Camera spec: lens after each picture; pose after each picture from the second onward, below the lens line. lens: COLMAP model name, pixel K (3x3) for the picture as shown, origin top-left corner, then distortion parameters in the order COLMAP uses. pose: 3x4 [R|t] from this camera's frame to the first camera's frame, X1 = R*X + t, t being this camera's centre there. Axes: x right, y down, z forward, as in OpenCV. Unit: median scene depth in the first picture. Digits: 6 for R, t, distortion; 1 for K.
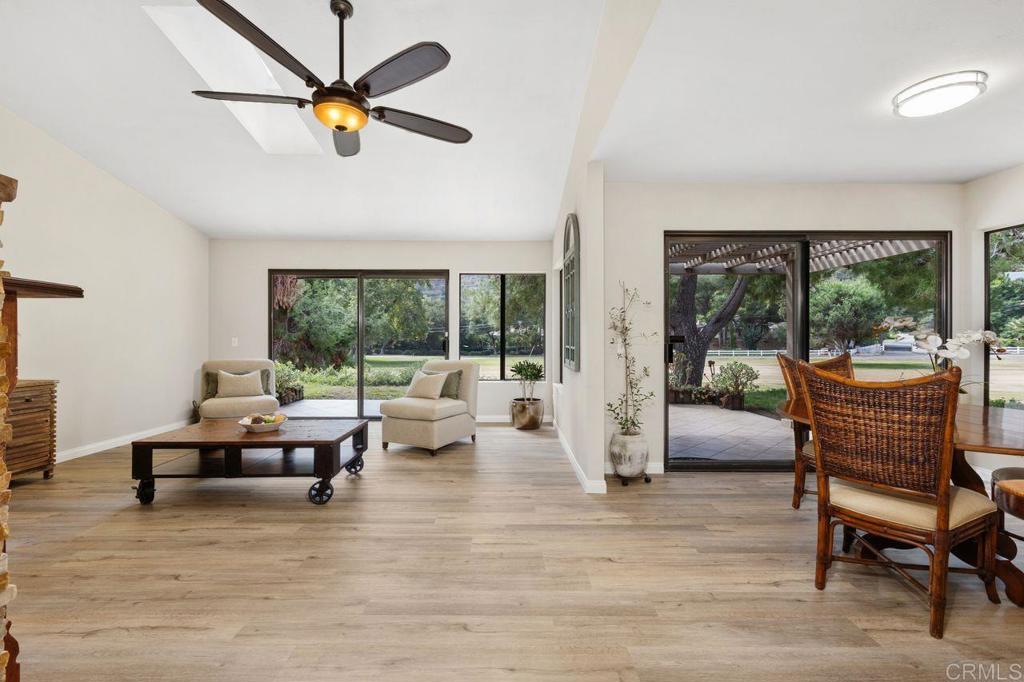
lens RADIAL K [[449.3, 0, 507.4], [0, 449.3, 336.5], [0, 0, 1]] dist [-0.009786, 0.000236]
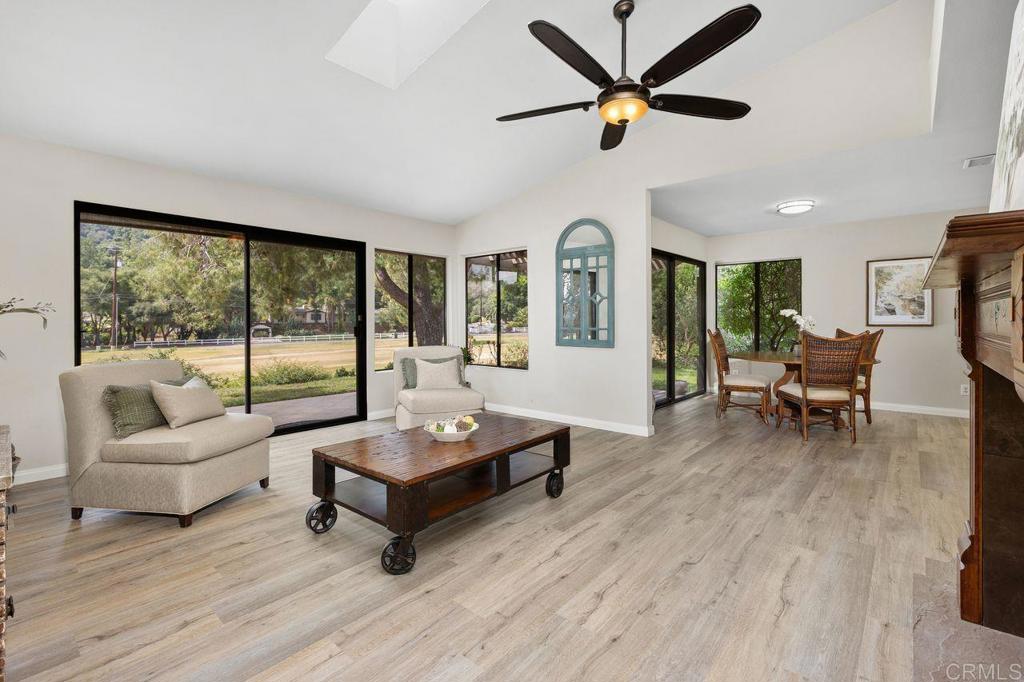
lens RADIAL K [[456.4, 0, 512.4], [0, 456.4, 322.2], [0, 0, 1]] dist [-0.001378, 0.000001]
pose [[0.653013, -0.005451, 0.757327, -0.639766], [0.003786, 0.999985, 0.003933, 0.000600], [-0.757337, 0.000299, 0.653024, 0.241424]]
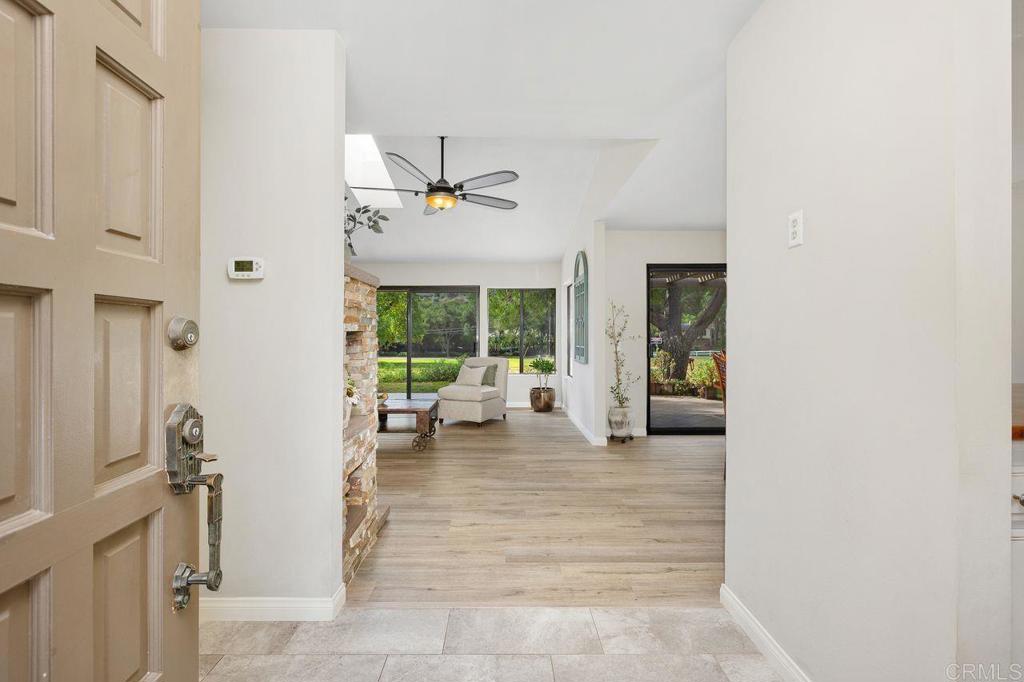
lens RADIAL K [[452.7, 0, 512.0], [0, 452.7, 341.0], [0, 0, 1]] dist [0.003741, 0.000302]
pose [[0.999654, -0.003754, 0.026047, -0.073947], [0.003560, 0.999966, 0.007505, -0.004010], [-0.026074, -0.007410, 0.999633, -0.273815]]
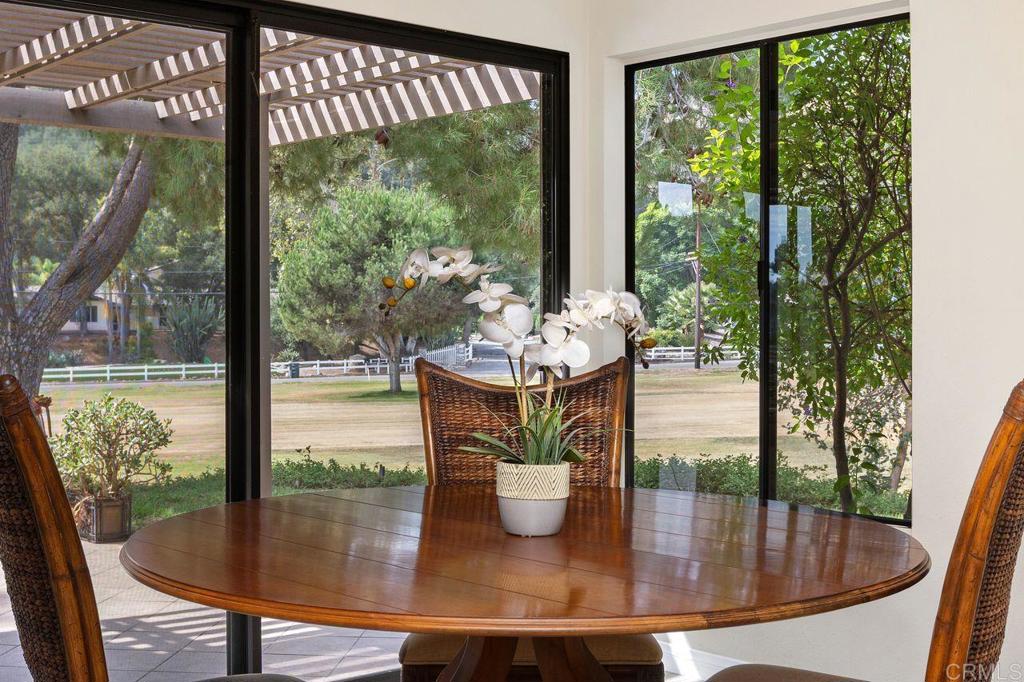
lens RADIAL K [[1348.7, 0, 512.0], [0, 1348.7, 341.0], [0, 0, 1]] dist [0.006810, -0.506362]
pose [[0.745114, -0.007894, 0.666891, 0.094310], [0.000757, 0.999939, 0.010990, 0.006197], [-0.666937, -0.007684, 0.745075, 0.079872]]
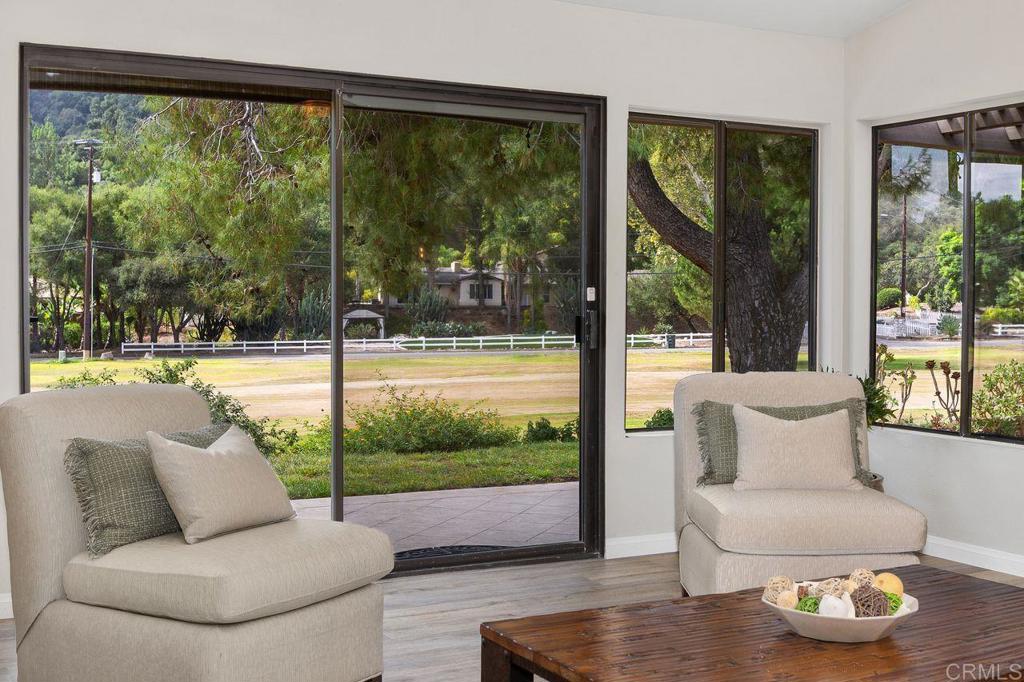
lens RADIAL K [[1211.2, 0, 512.3], [0, 1211.2, 355.4], [0, 0, 1]] dist [0.019800, -0.390108]
pose [[0.887469, -0.016814, 0.460560, -0.635137], [-0.004009, 0.999015, 0.044198, 0.000958], [-0.460849, -0.041071, 0.886528, 0.260291]]
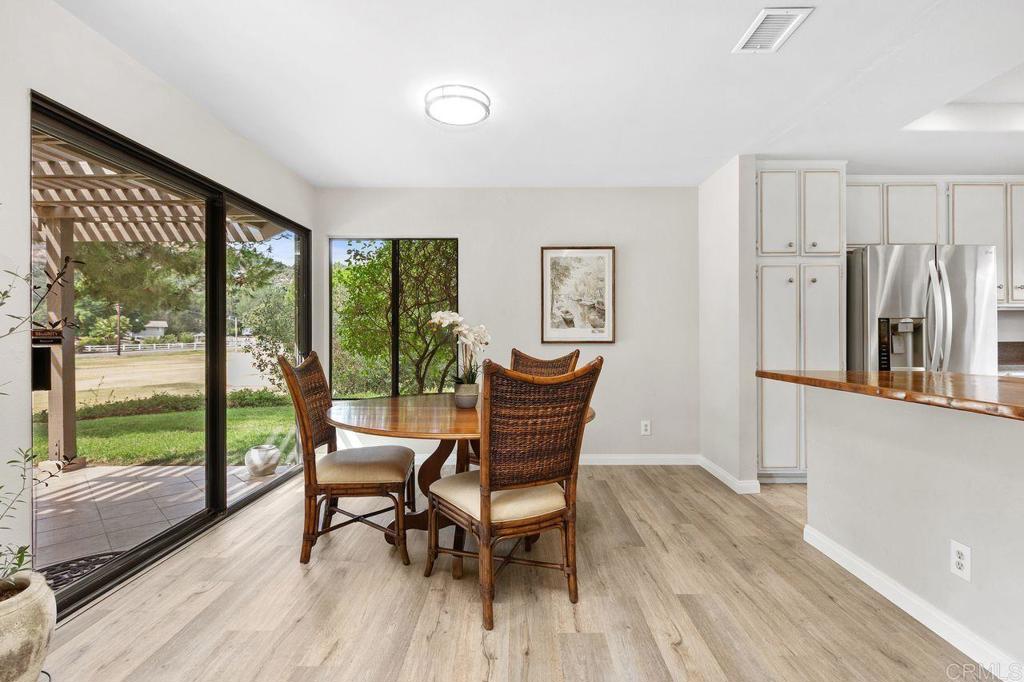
lens RADIAL K [[487.1, 0, 510.0], [0, 487.1, 338.1], [0, 0, 1]] dist [-0.001971, -0.000443]
pose [[0.008079, -0.006881, 0.999944, -0.081781], [0.001919, 0.999975, 0.006866, 0.002794], [-0.999966, 0.001863, 0.008092, 0.349618]]
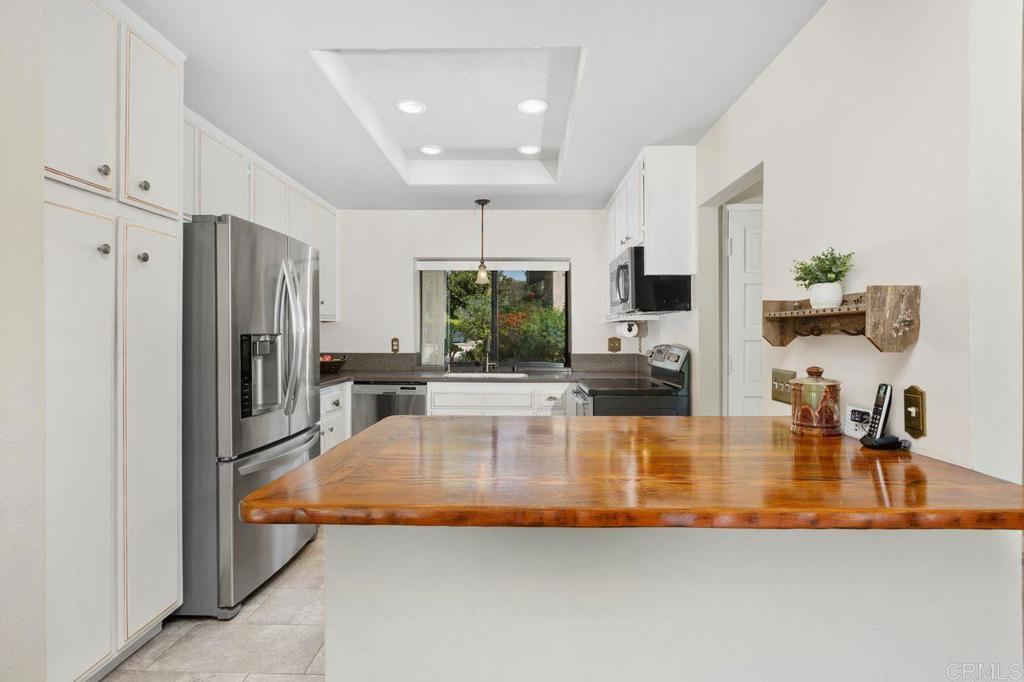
lens RADIAL K [[479.3, 0, 511.2], [0, 479.3, 331.6], [0, 0, 1]] dist [-0.000132, 0.000106]
pose [[-0.999956, -0.005885, 0.007329, 0.309780], [-0.005918, 0.999972, -0.004474, -0.018447], [-0.007303, -0.004517, -0.999963, 0.270794]]
